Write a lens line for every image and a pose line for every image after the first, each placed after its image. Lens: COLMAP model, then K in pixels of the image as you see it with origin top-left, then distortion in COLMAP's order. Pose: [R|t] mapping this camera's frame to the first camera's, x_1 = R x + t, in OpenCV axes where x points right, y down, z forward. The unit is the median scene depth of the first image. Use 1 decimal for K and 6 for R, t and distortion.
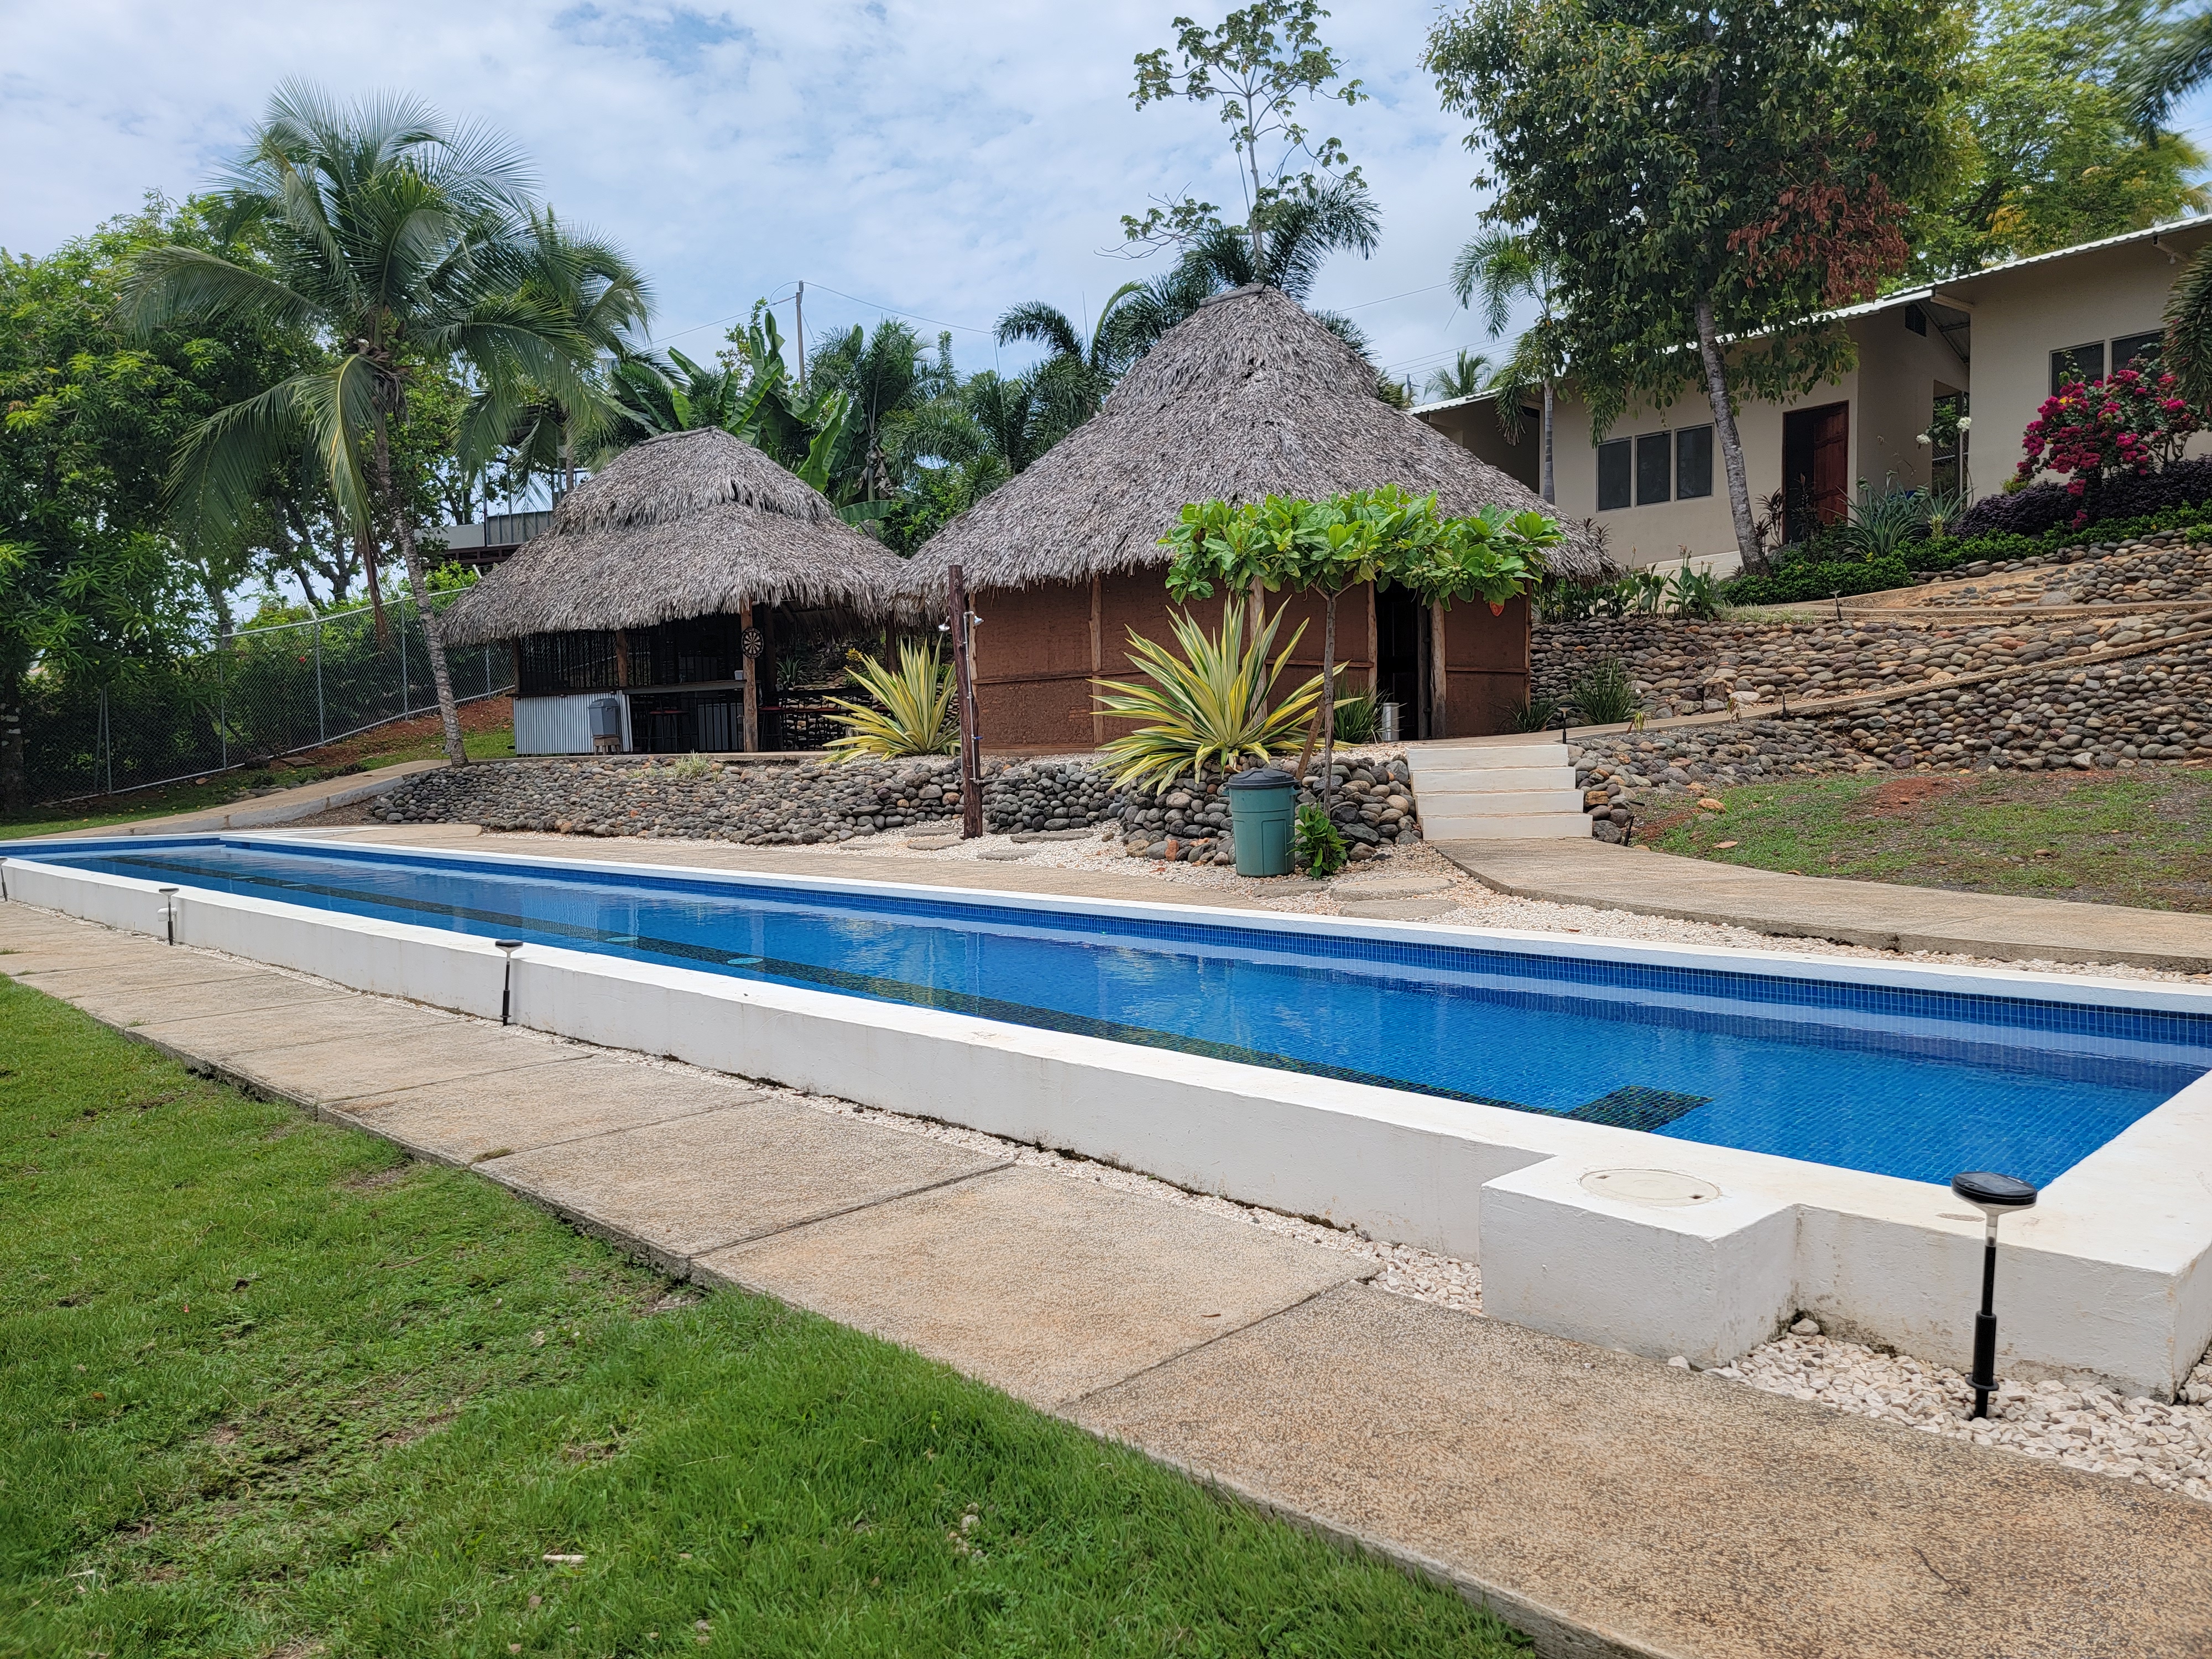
lens RADIAL K [[1529.6, 0, 1100.2], [0, 1529.6, 834.3], [0, 0, 1]] dist [0.044741, -0.038099]
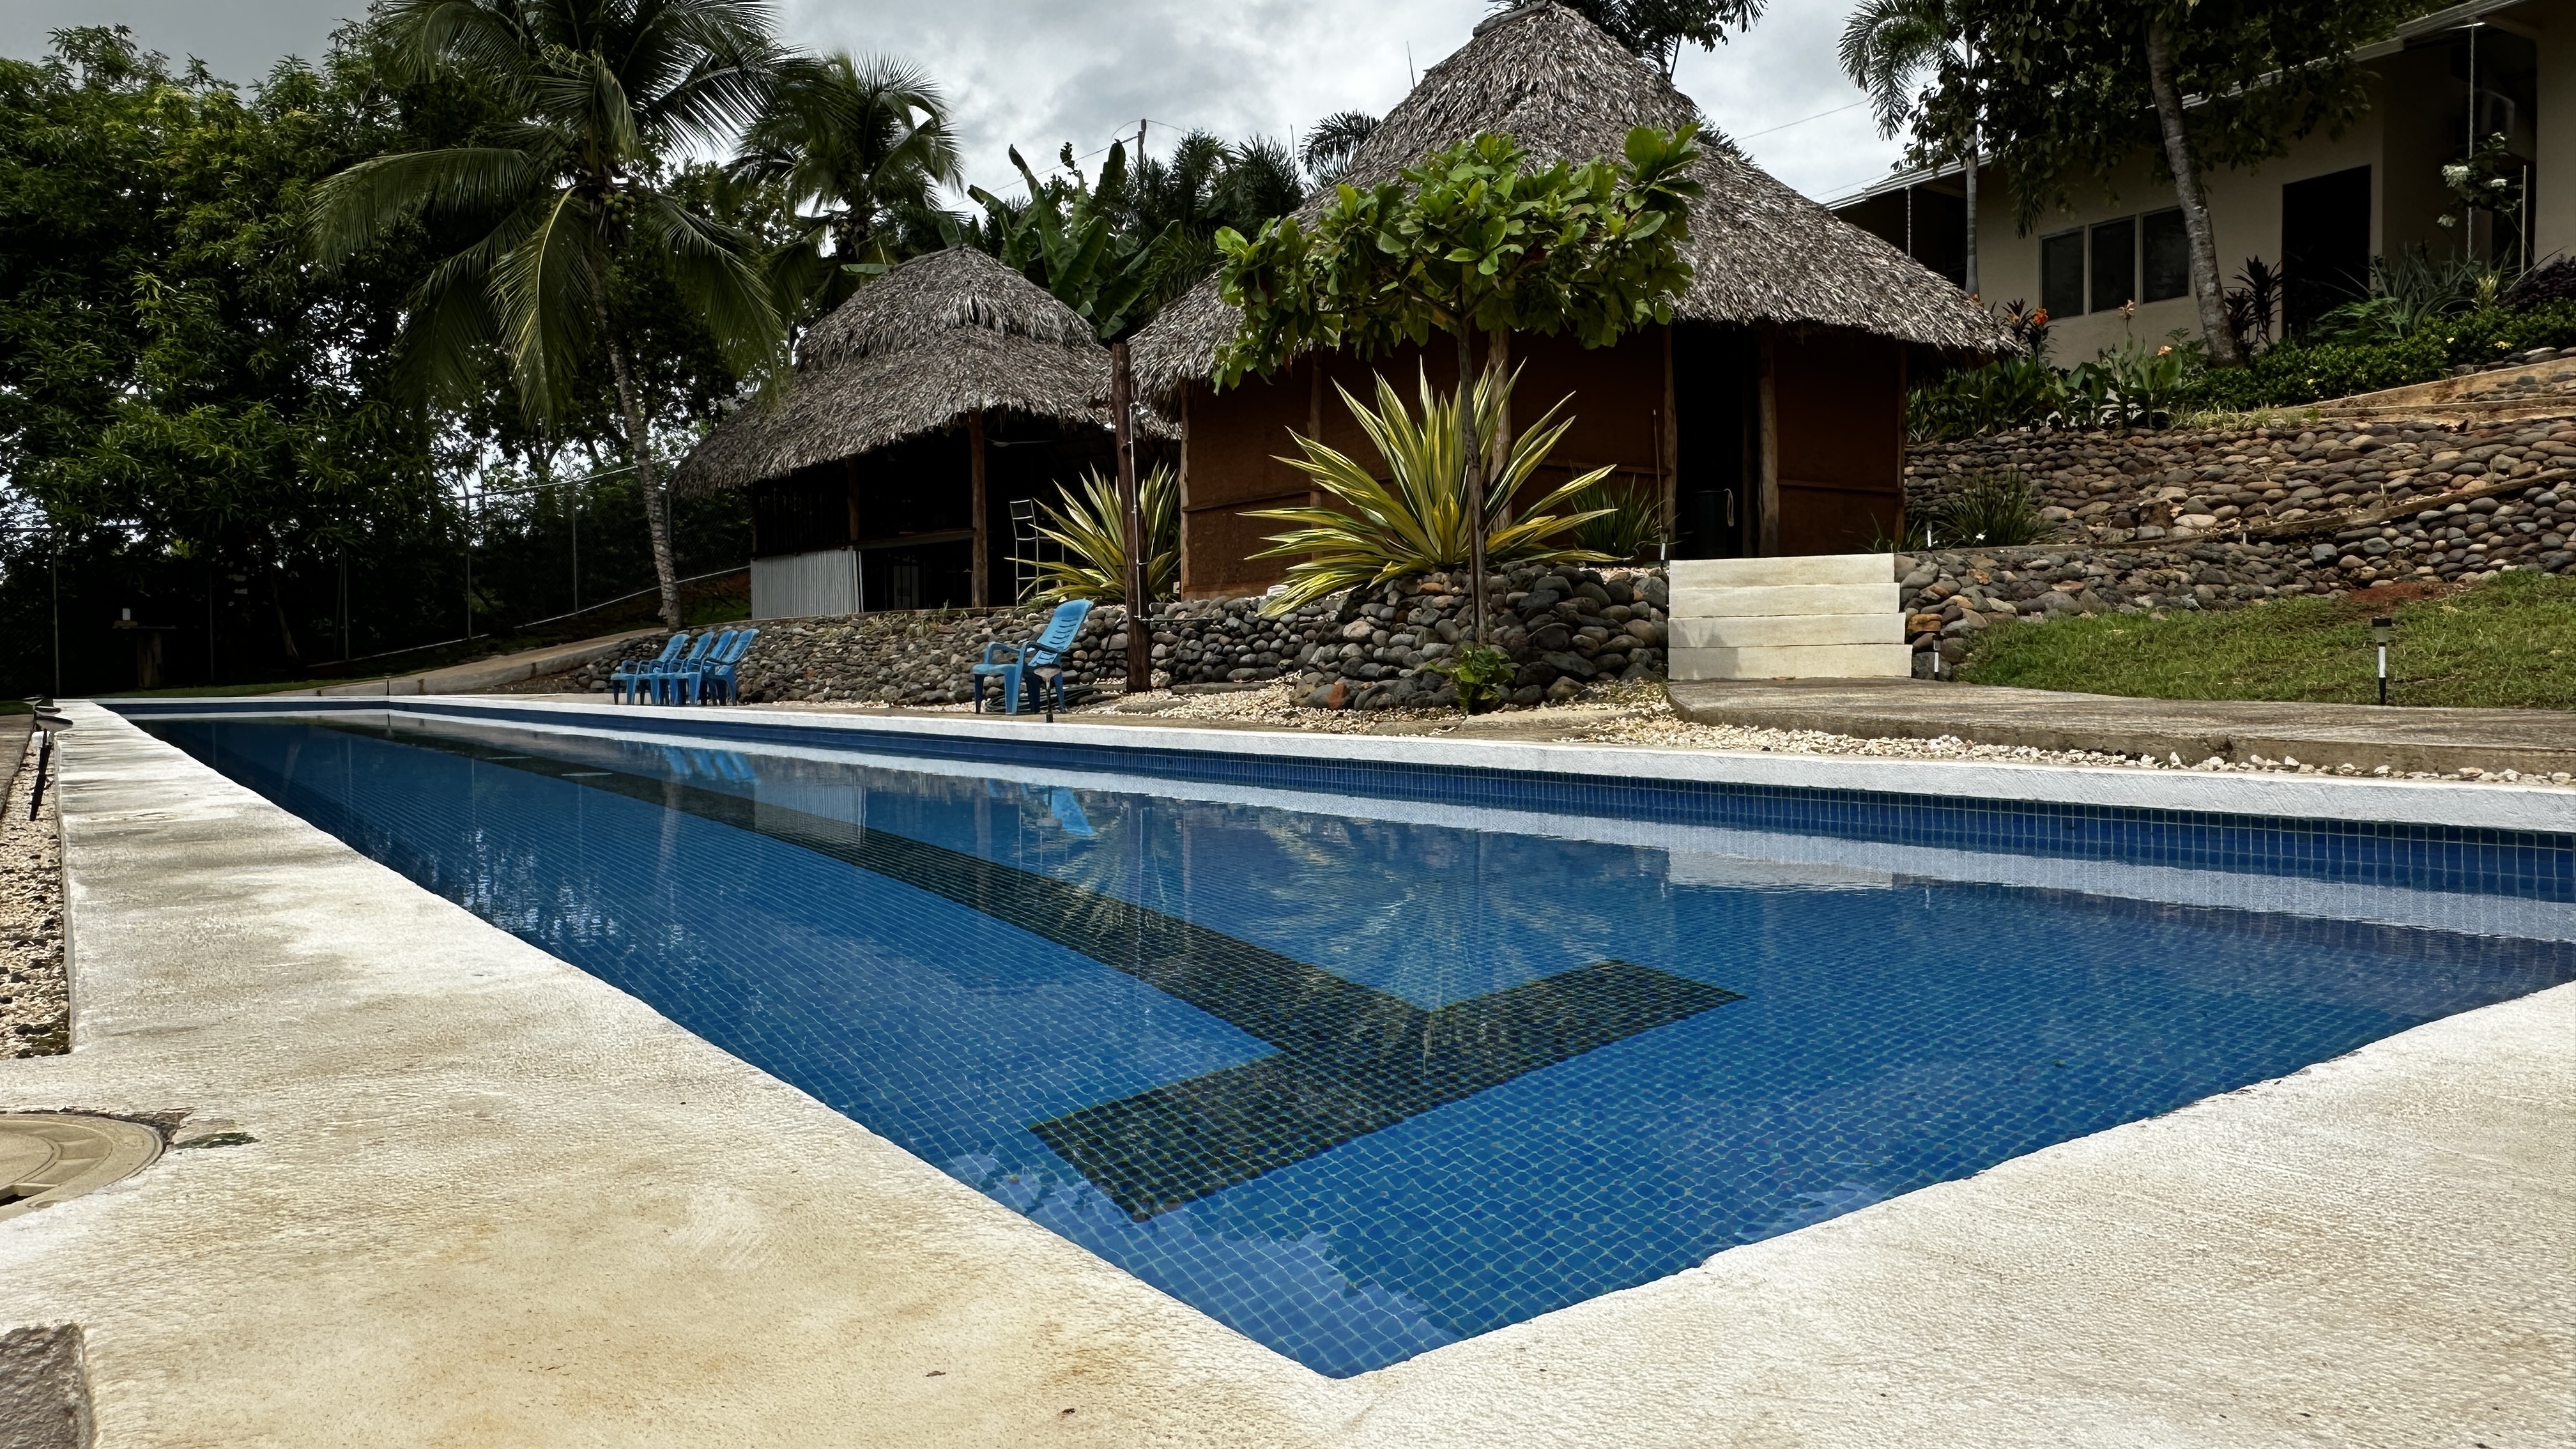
lens RADIAL K [[1668.1, 0, 1292.0], [0, 1668.1, 729.6], [0, 0, 1]] dist [-0.024804, 0.005011]
pose [[0.987903, 0.015485, -0.154300, 0.121094], [-0.018466, 0.999669, -0.017903, 0.033833], [0.153972, 0.020535, 0.987862, 0.161654]]
